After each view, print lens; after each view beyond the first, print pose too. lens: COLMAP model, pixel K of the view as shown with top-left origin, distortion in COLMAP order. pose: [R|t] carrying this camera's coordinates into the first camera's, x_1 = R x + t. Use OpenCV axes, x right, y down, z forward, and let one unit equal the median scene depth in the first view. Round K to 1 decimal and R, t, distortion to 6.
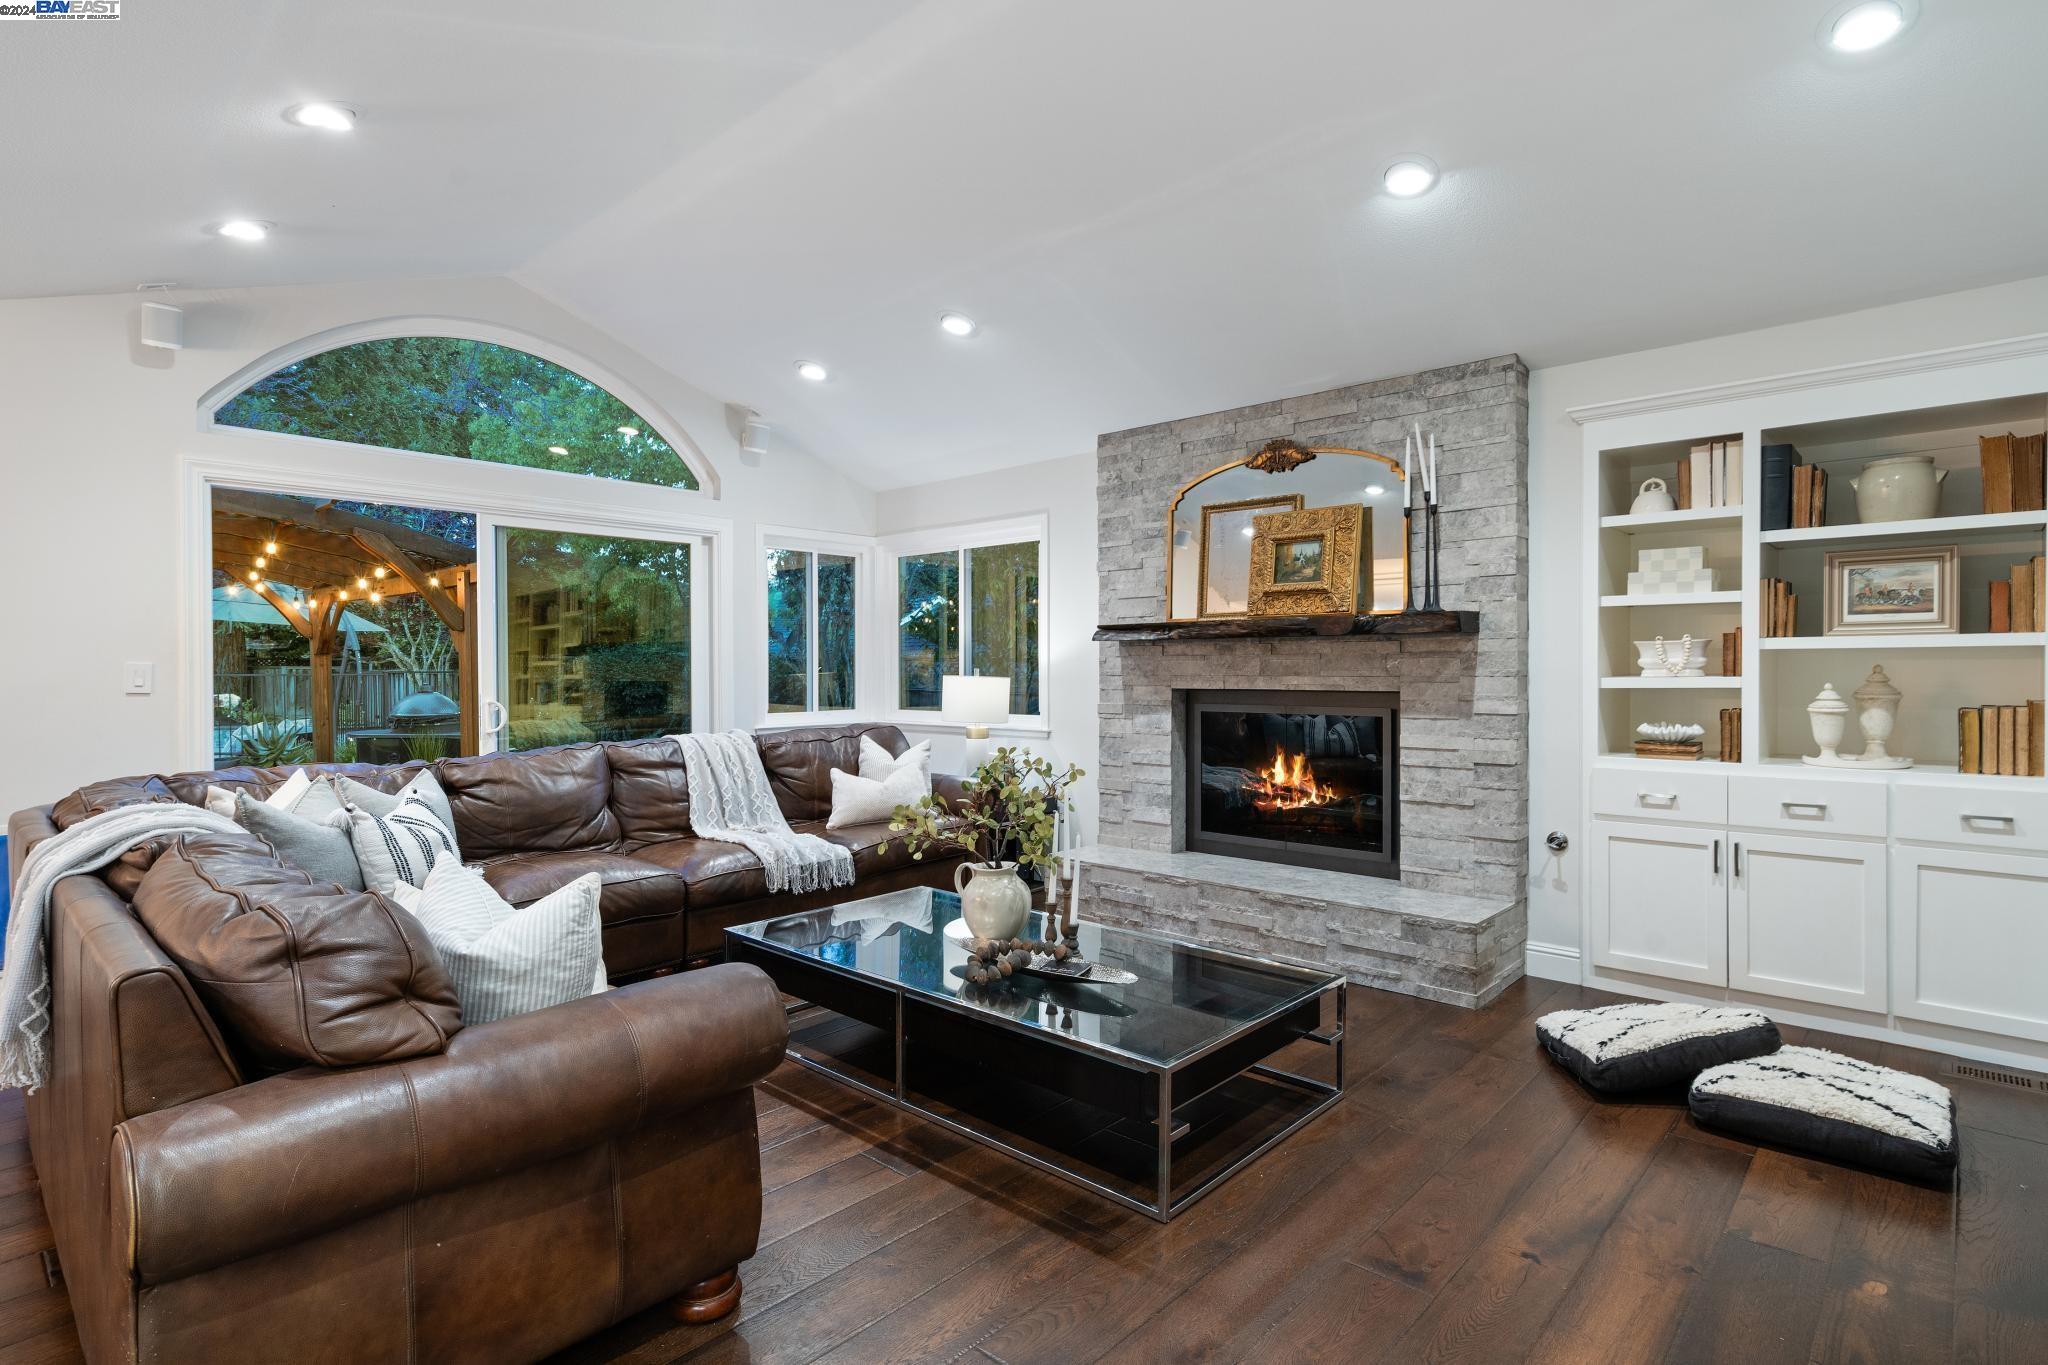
lens RADIAL K [[1035.8, 0, 1023.9], [0, 1035.8, 676.5], [0, 0, 1]] dist [-0.002663, -0.000101]
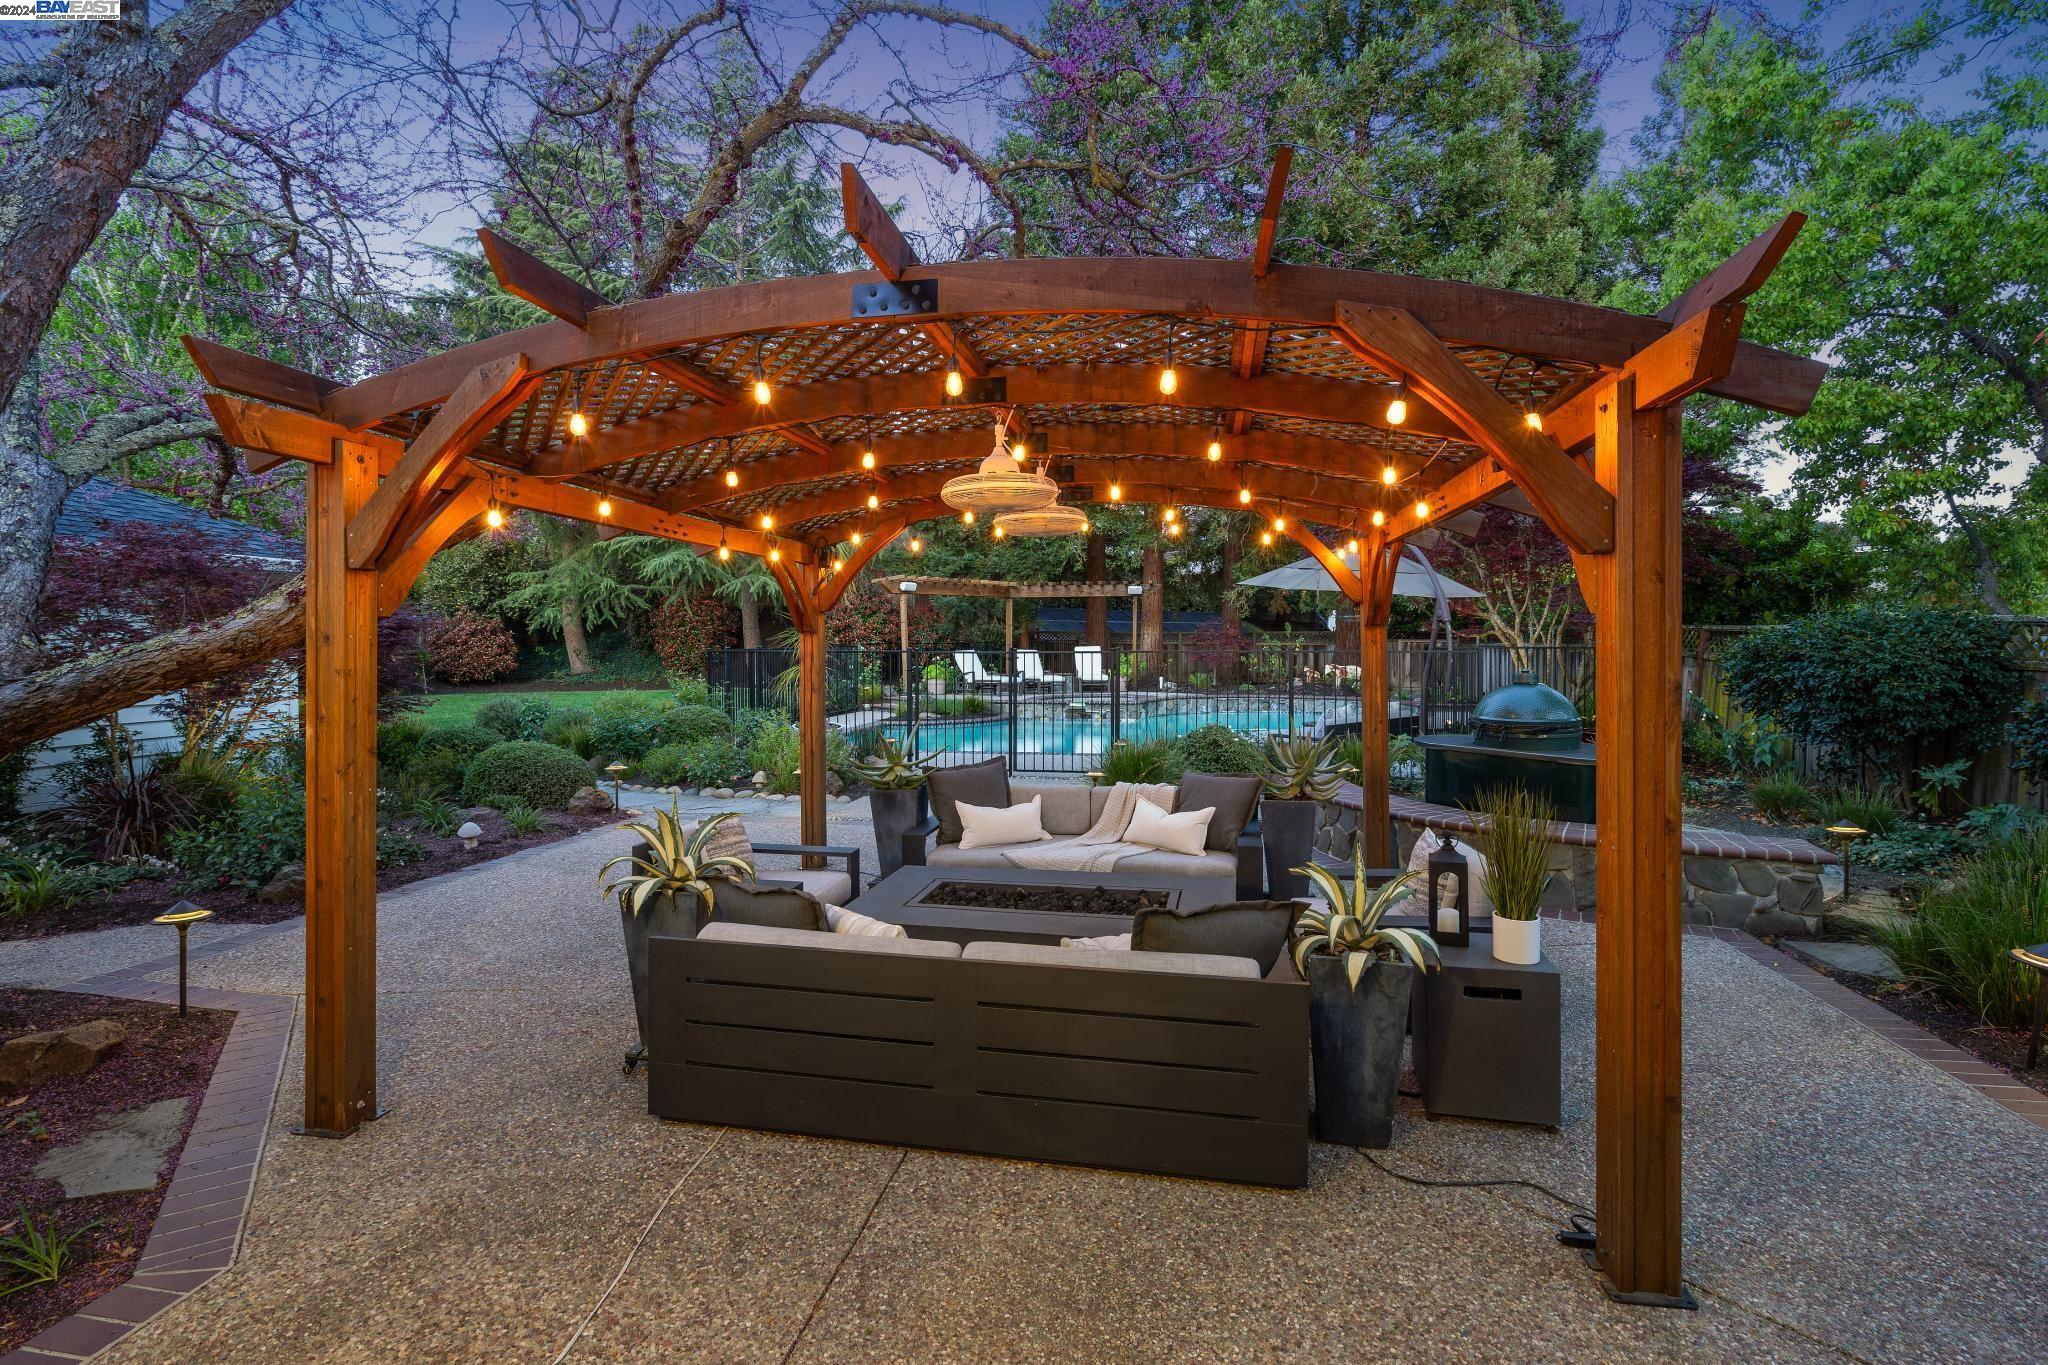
lens RADIAL K [[949.4, 0, 1031.3], [0, 949.4, 663.5], [0, 0, 1]] dist [-0.005713, -0.000453]
pose [[0.527807, 0.020197, -0.849124, -0.154612], [-0.005743, 0.999779, 0.020211, -0.004470], [0.849345, -0.005791, 0.527807, 0.275313]]
